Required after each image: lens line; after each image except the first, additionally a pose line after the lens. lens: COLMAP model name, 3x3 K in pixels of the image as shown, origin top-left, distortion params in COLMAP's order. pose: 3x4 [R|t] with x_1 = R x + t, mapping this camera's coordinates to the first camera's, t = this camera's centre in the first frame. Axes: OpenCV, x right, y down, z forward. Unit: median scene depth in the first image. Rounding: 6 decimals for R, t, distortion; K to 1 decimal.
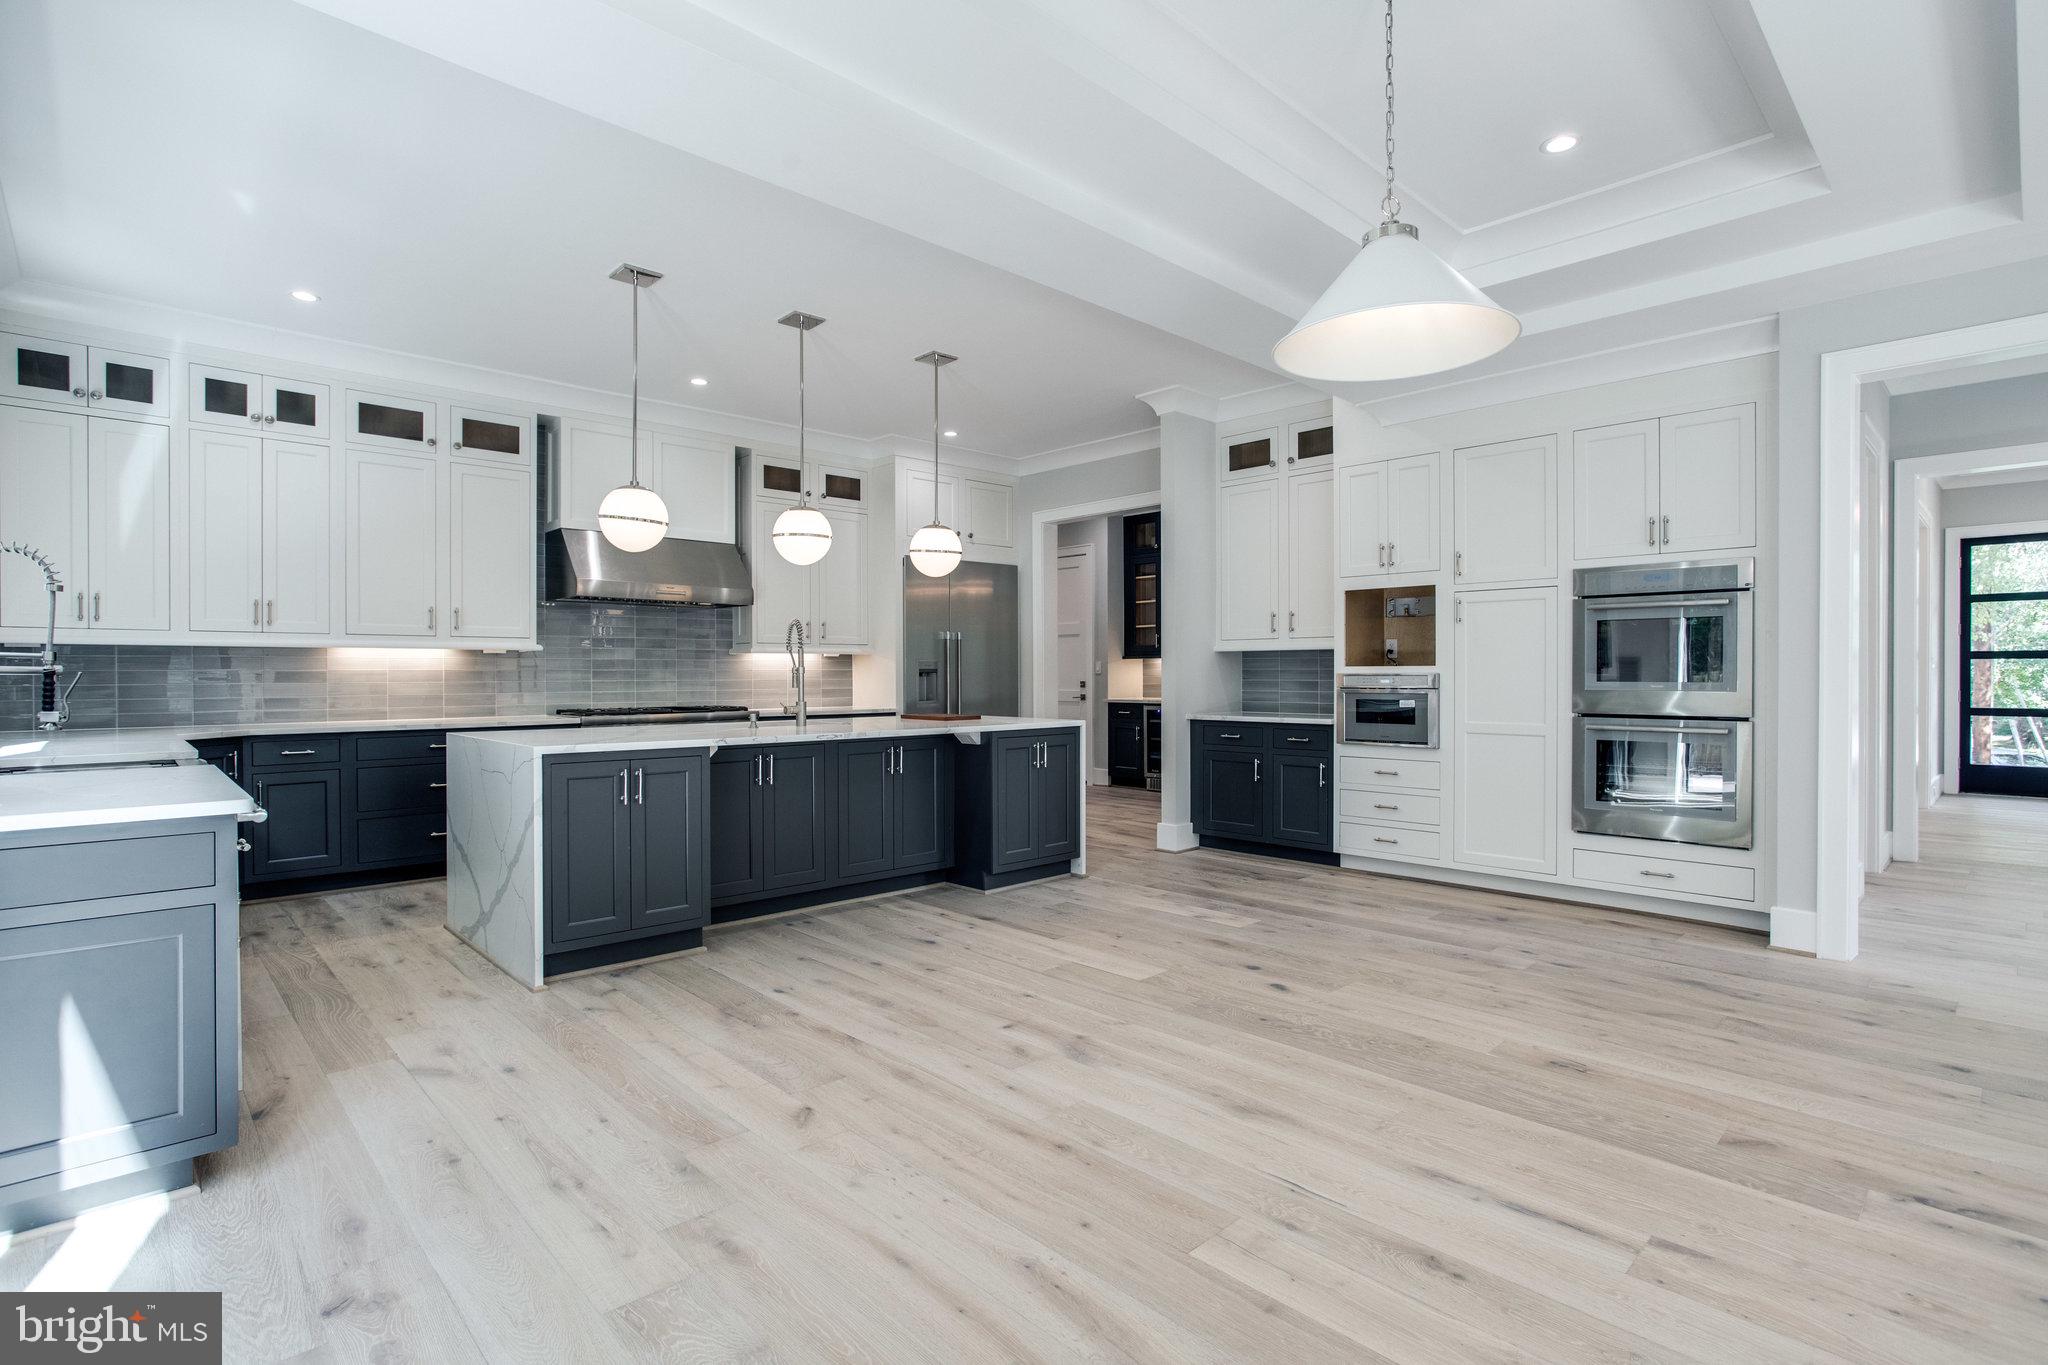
lens RADIAL K [[991.7, 0, 1030.0], [0, 991.7, 669.9], [0, 0, 1]] dist [0.023144, 0.000517]
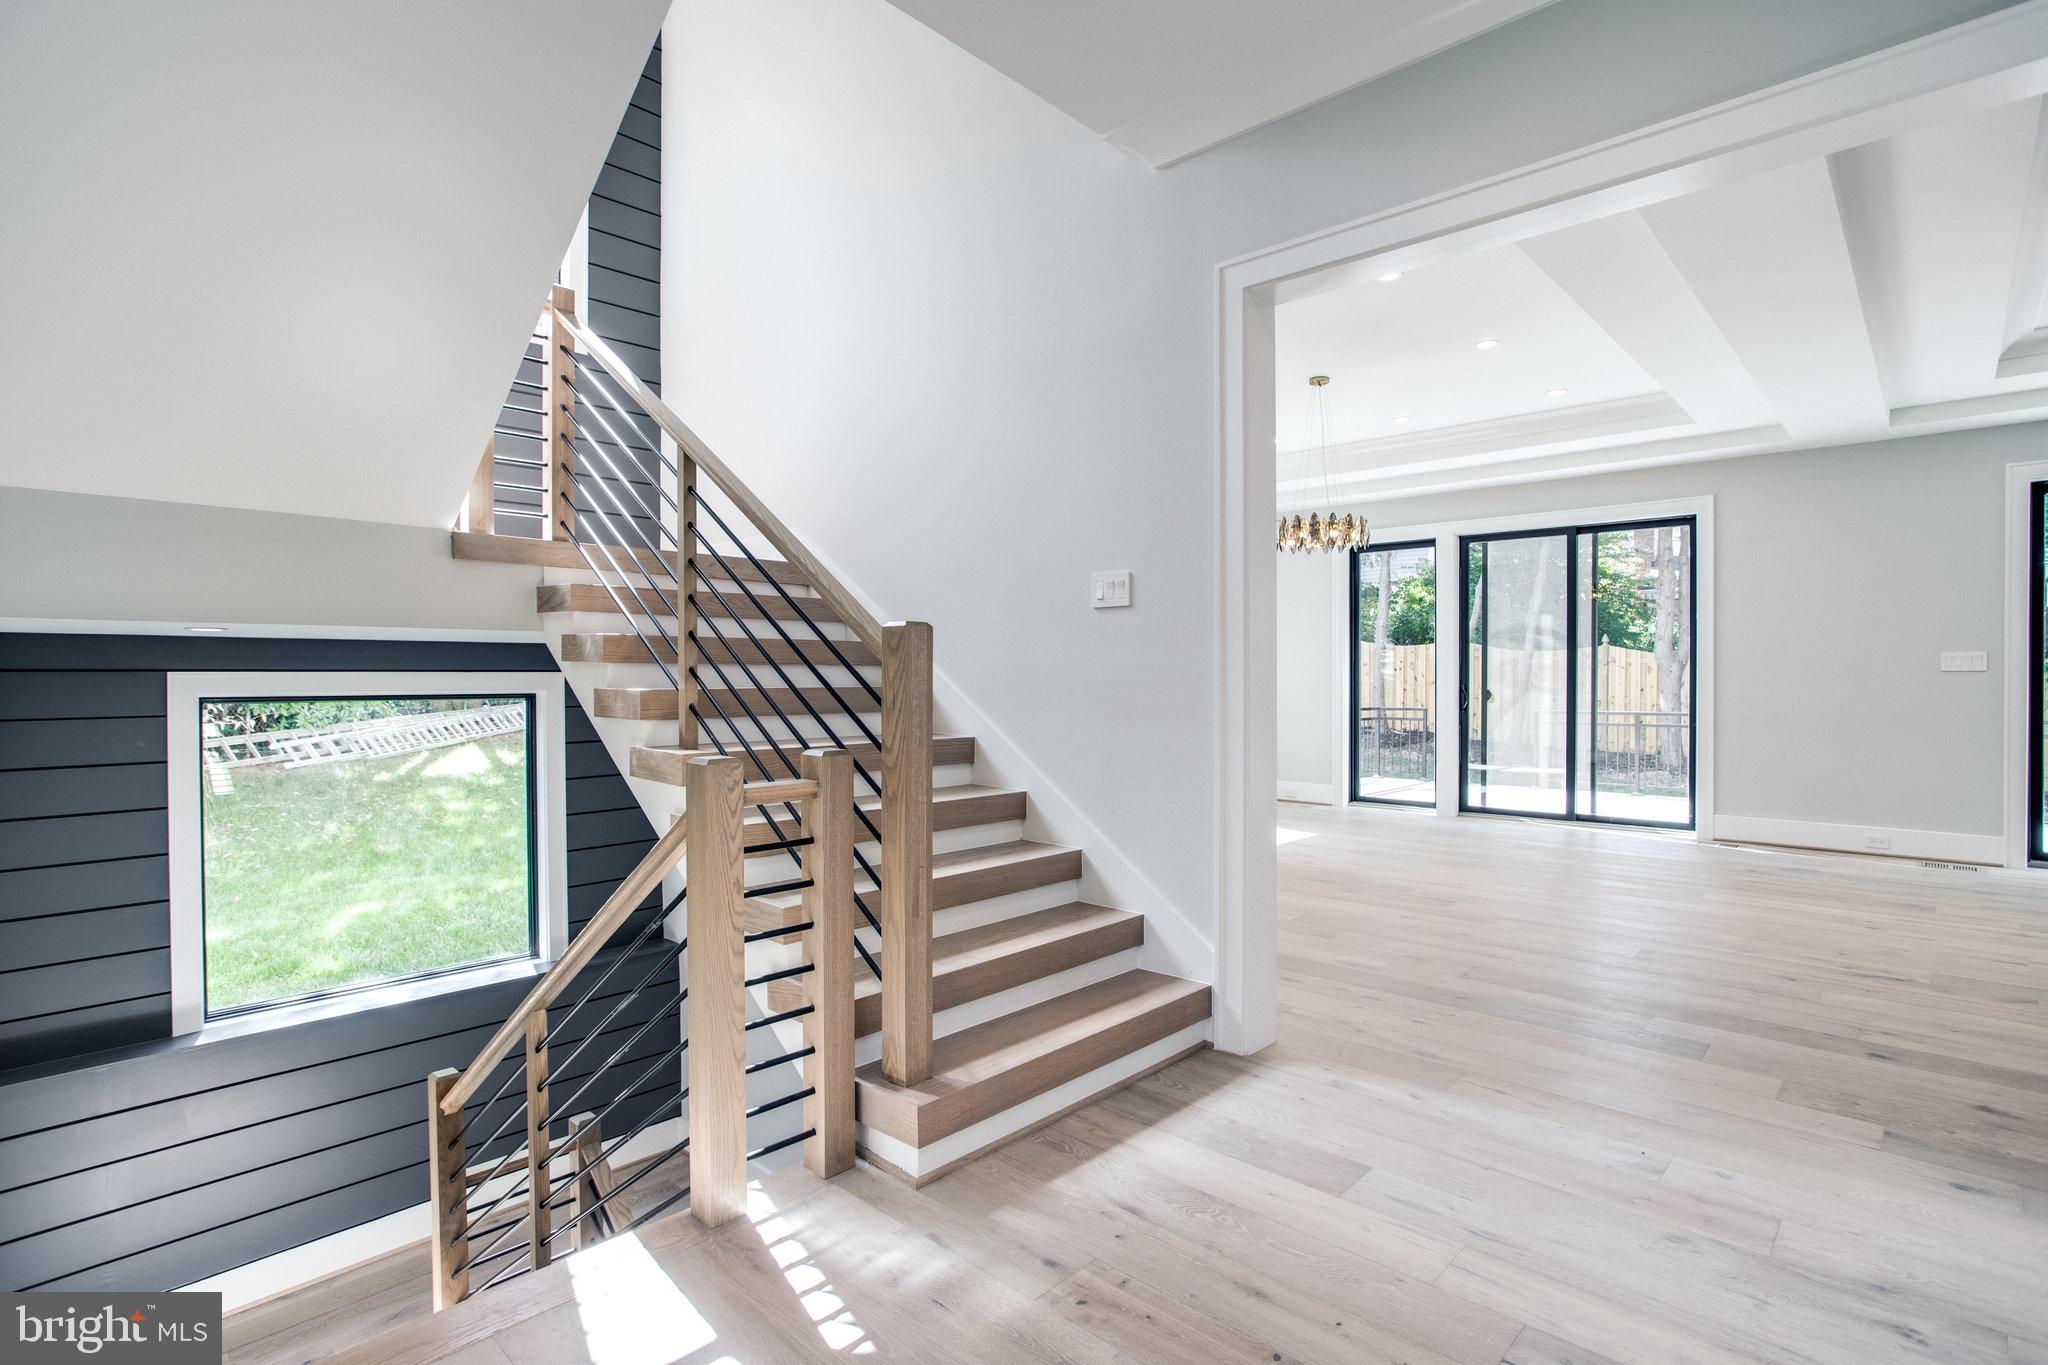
lens RADIAL K [[991.7, 0, 1016.2], [0, 991.7, 684.9], [0, 0, 1]] dist [0.023144, 0.000517]
pose [[-0.998359, 0.005699, -0.056986, 2.641526], [0.004480, 0.999759, 0.021493, -0.038828], [0.057095, 0.021203, -0.998144, 2.813204]]
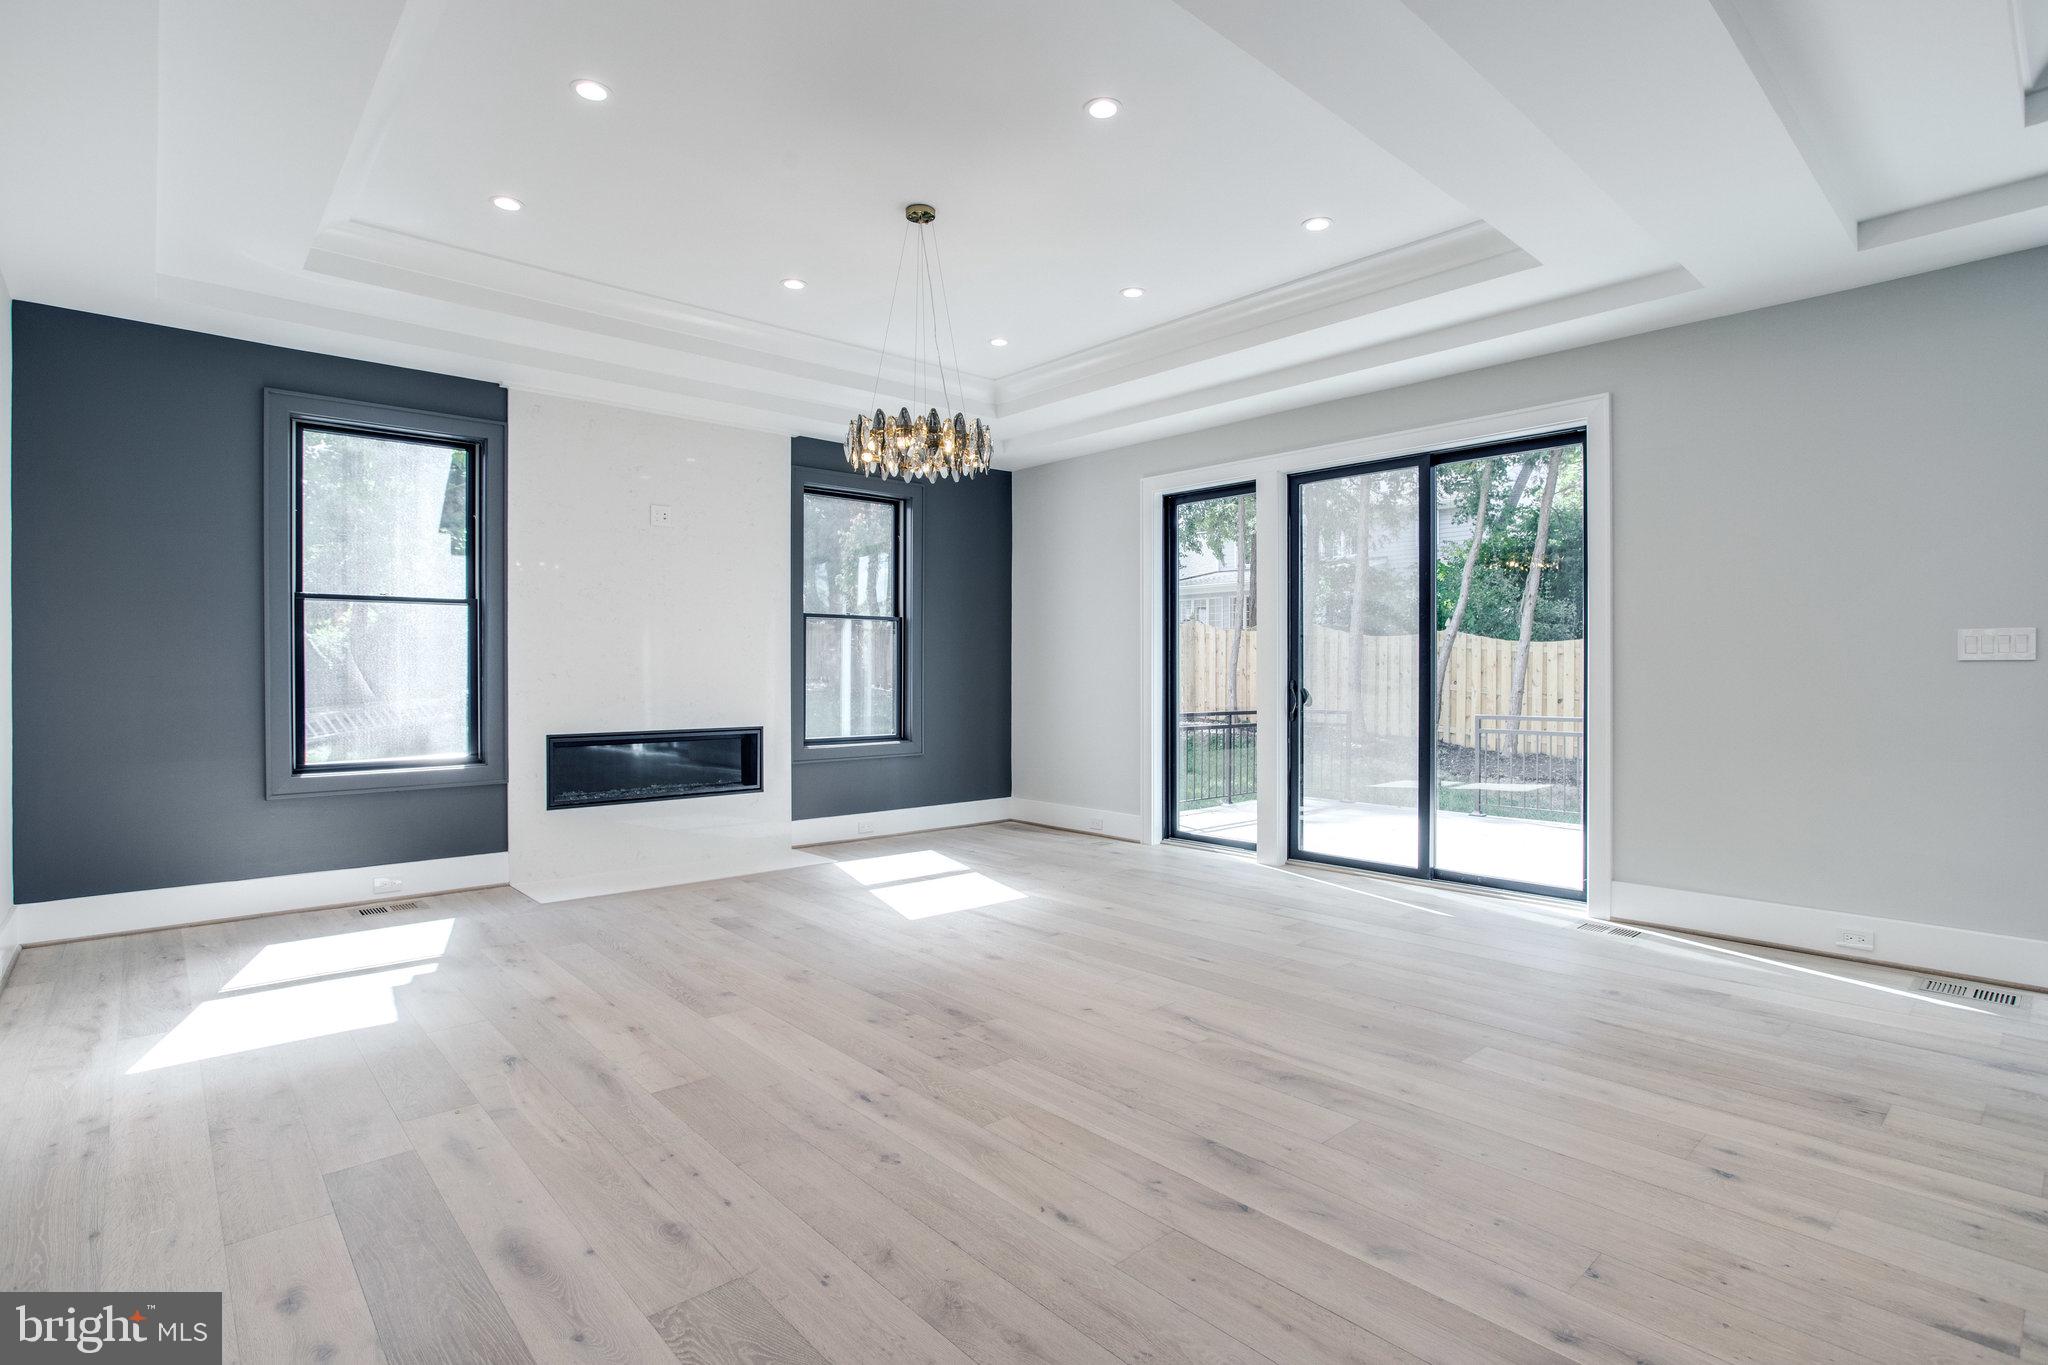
lens RADIAL K [[991.7, 0, 1021.6], [0, 991.7, 671.2], [0, 0, 1]] dist [0.023144, 0.000517]
pose [[-0.999240, 0.004779, 0.038686, 1.447134], [0.005249, 0.999913, 0.012060, -0.017111], [-0.038625, 0.012254, -0.999179, 1.929147]]
